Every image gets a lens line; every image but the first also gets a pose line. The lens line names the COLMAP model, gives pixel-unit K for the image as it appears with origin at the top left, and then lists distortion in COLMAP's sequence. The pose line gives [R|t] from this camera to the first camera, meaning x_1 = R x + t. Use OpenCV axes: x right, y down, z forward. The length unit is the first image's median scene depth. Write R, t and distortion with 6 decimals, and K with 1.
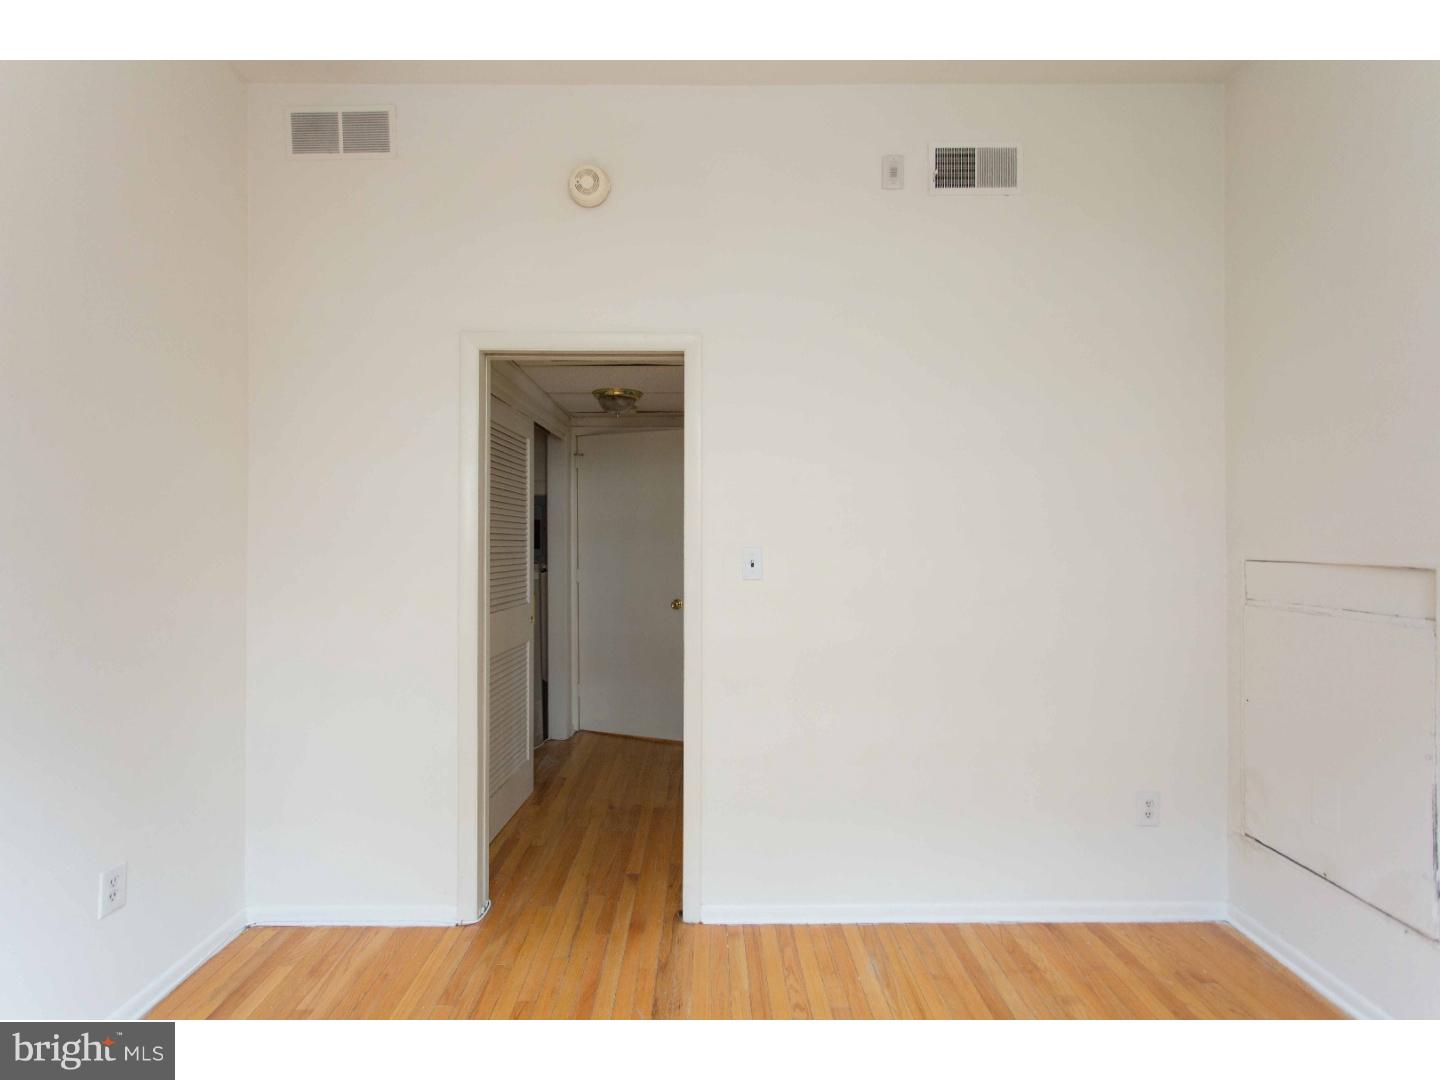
lens RADIAL K [[674.5, 0, 719.3], [0, 674.5, 537.1], [0, 0, 1]] dist [-0.003859, 0.001630]
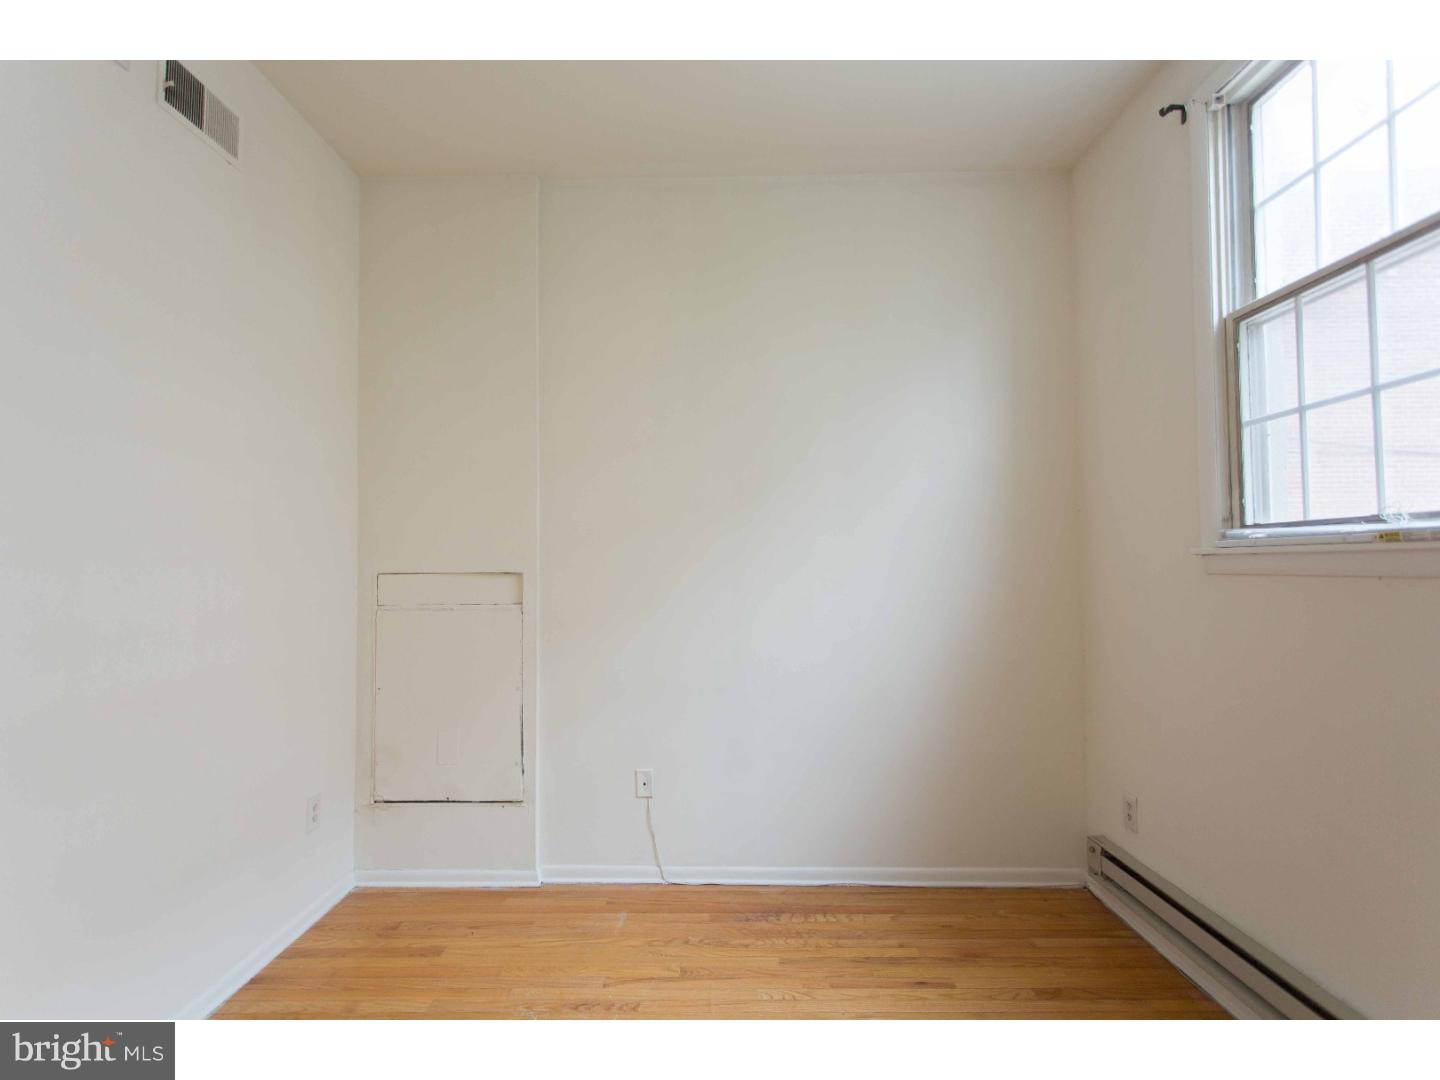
lens RADIAL K [[674.5, 0, 714.2], [0, 674.5, 540.2], [0, 0, 1]] dist [-0.003859, 0.001630]
pose [[0.027237, 0.036320, 0.998969, -0.423849], [0.010574, 0.999273, -0.036619, 0.024729], [-0.999573, 0.011561, 0.026833, 0.355804]]
